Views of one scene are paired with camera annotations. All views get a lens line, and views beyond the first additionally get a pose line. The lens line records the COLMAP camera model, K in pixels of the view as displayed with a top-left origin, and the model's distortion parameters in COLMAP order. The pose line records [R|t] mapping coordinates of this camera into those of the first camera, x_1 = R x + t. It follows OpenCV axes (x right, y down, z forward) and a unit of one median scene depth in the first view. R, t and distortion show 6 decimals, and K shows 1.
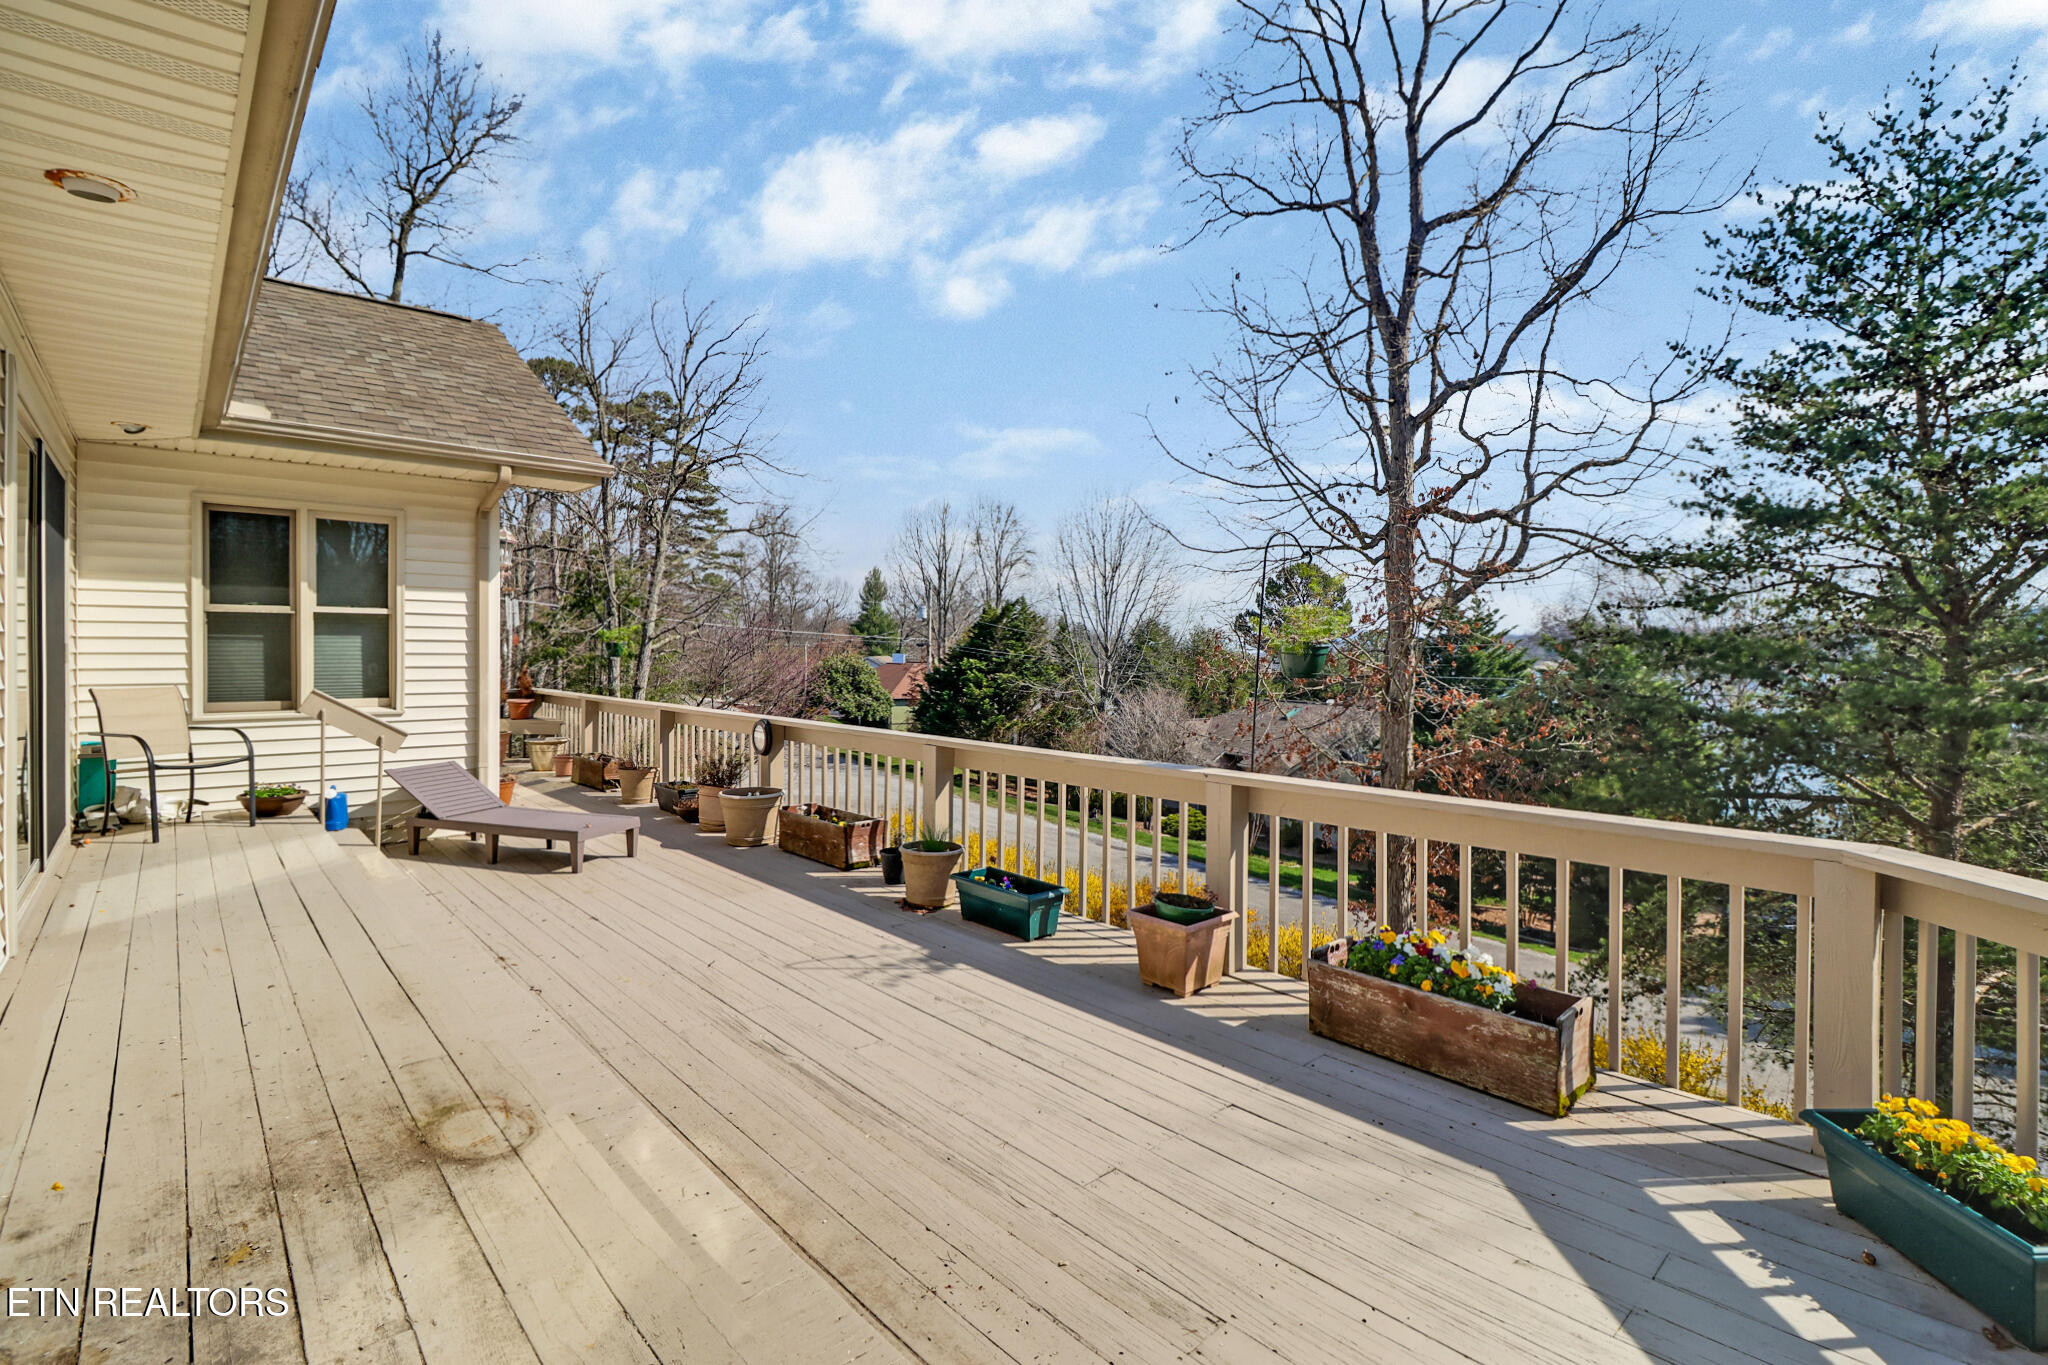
lens RADIAL K [[939.4, 0, 1033.6], [0, 939.4, 662.8], [0, 0, 1]] dist [-0.016712, -0.003332]
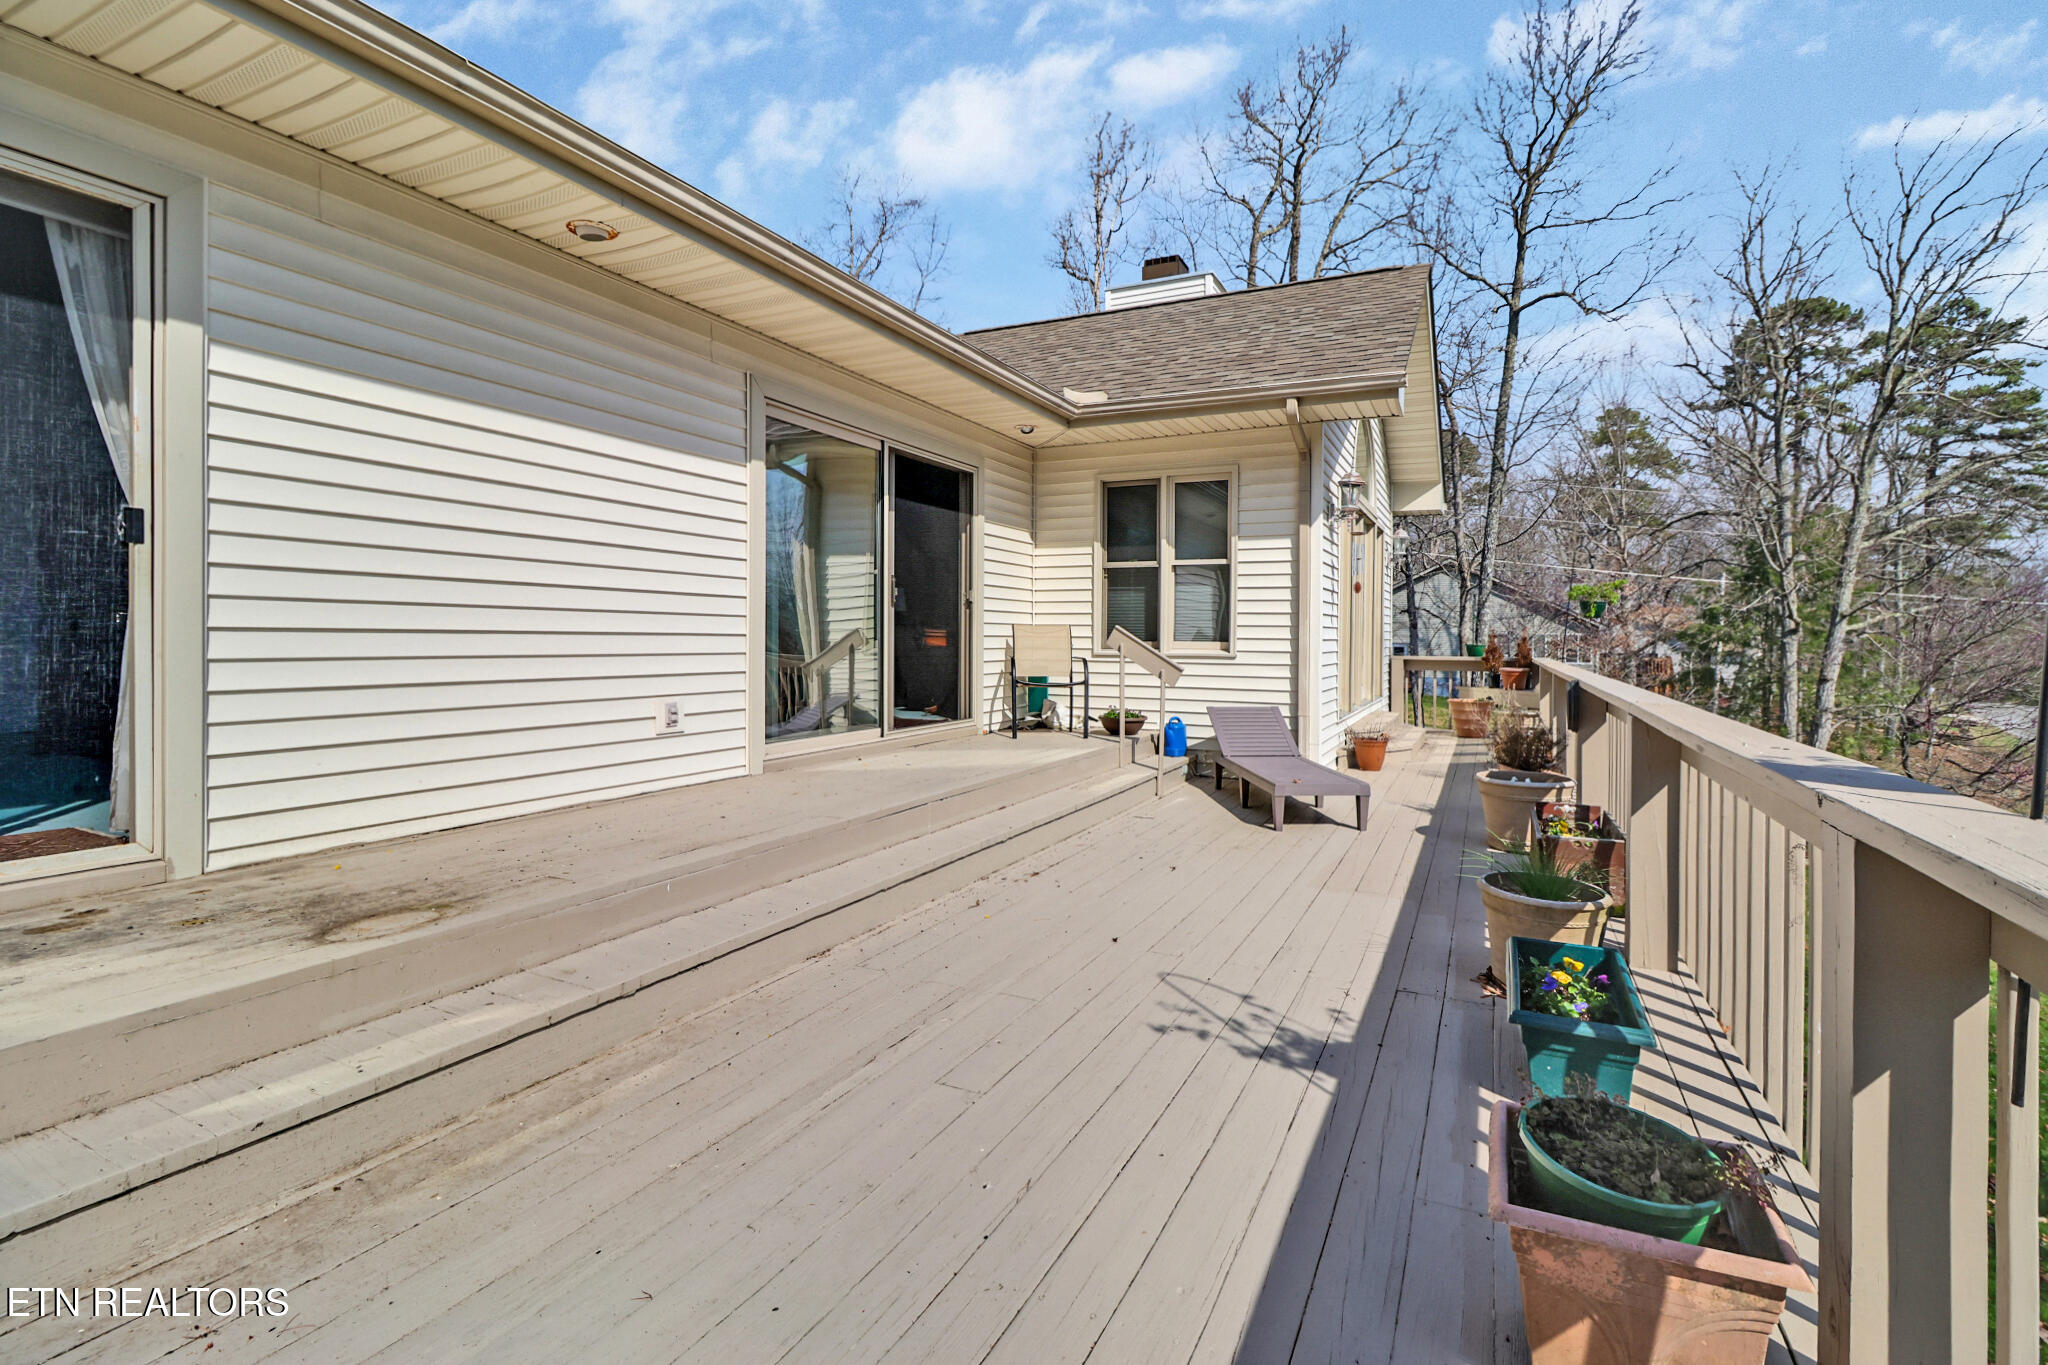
lens RADIAL K [[939.4, 0, 1044.2], [0, 939.4, 649.5], [0, 0, 1]] dist [-0.016712, -0.003332]
pose [[0.360911, 0.007679, -0.932569, 0.226672], [-0.018850, 0.999822, 0.000938, 0.047314], [0.932410, 0.017240, 0.360992, 0.400103]]
